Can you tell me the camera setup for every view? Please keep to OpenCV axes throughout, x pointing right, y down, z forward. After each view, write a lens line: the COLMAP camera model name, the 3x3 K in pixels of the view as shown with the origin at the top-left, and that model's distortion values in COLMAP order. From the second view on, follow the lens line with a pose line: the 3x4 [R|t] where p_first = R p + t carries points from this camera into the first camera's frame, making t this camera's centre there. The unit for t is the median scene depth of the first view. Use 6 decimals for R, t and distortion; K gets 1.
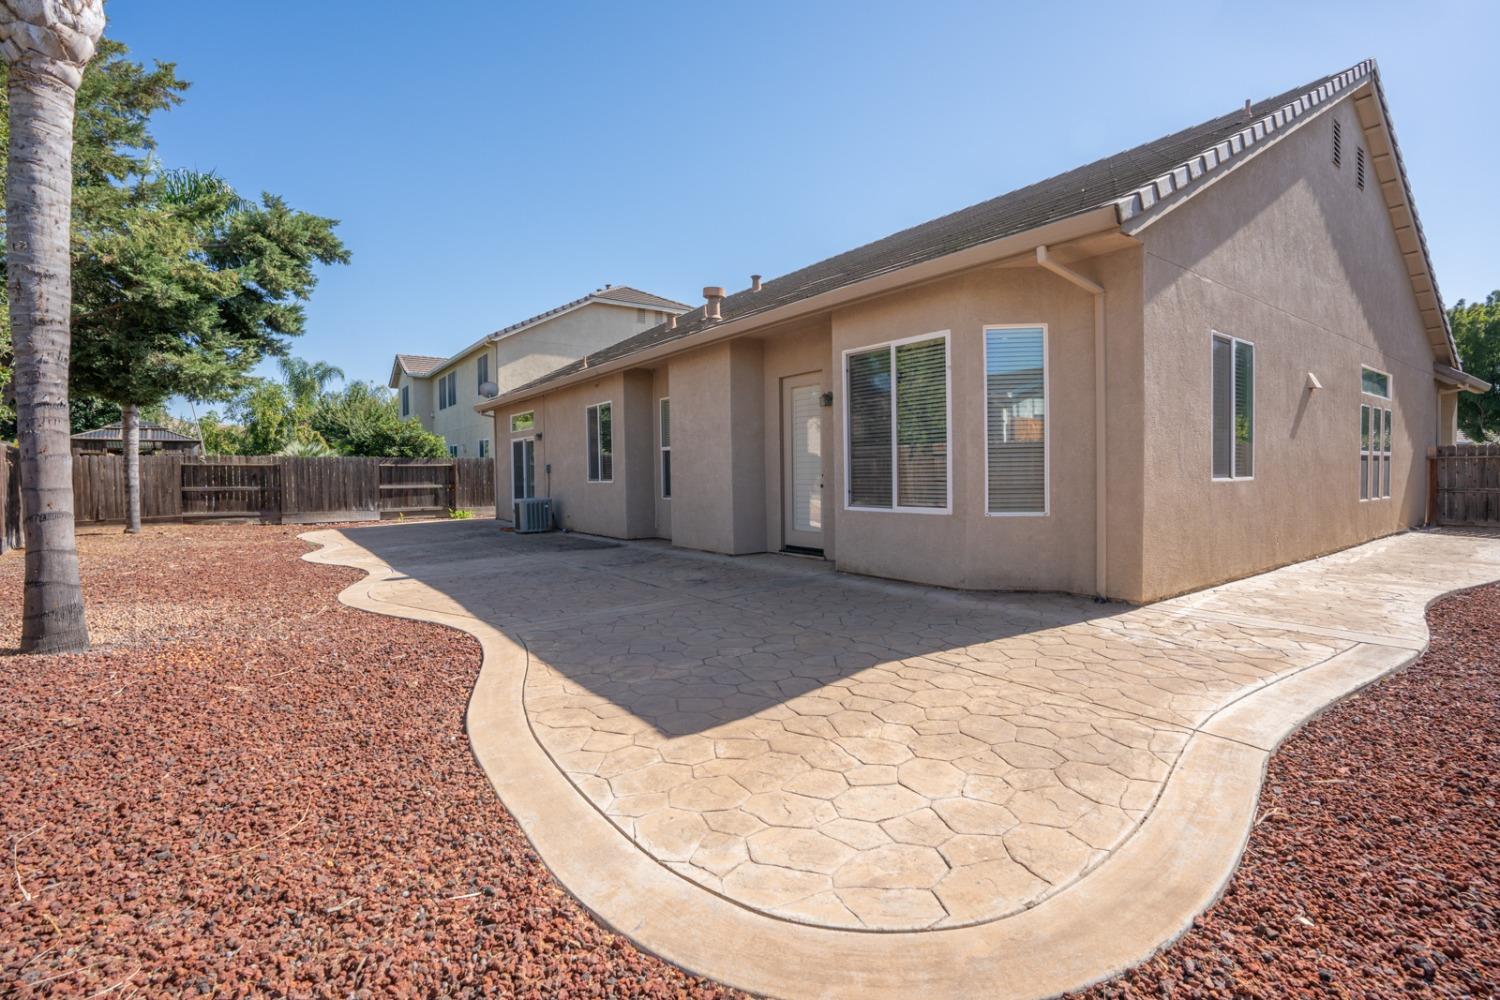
lens RADIAL K [[700.1, 0, 748.3], [0, 700.1, 497.1], [0, 0, 1]] dist [-0.023959, 0.002268]
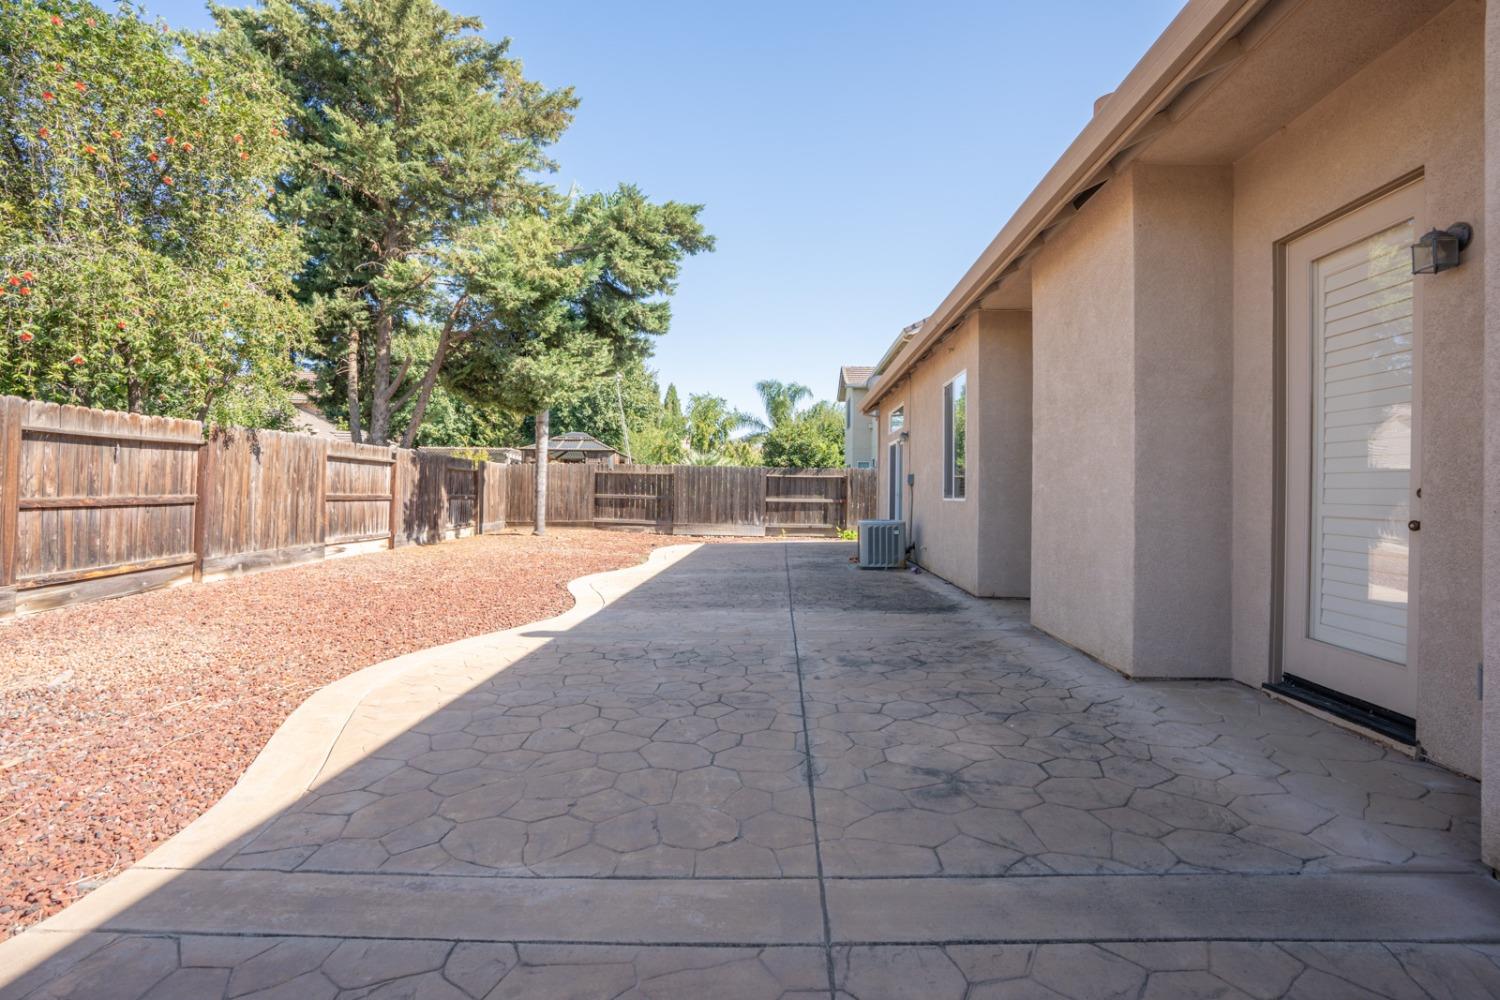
lens RADIAL K [[700.1, 0, 766.1], [0, 700.1, 487.9], [0, 0, 1]] dist [-0.023959, 0.002268]
pose [[0.795138, 0.017383, -0.606179, 0.032350], [-0.041333, 0.998818, -0.025575, -0.007101], [0.605018, 0.045390, 0.794917, 0.309674]]
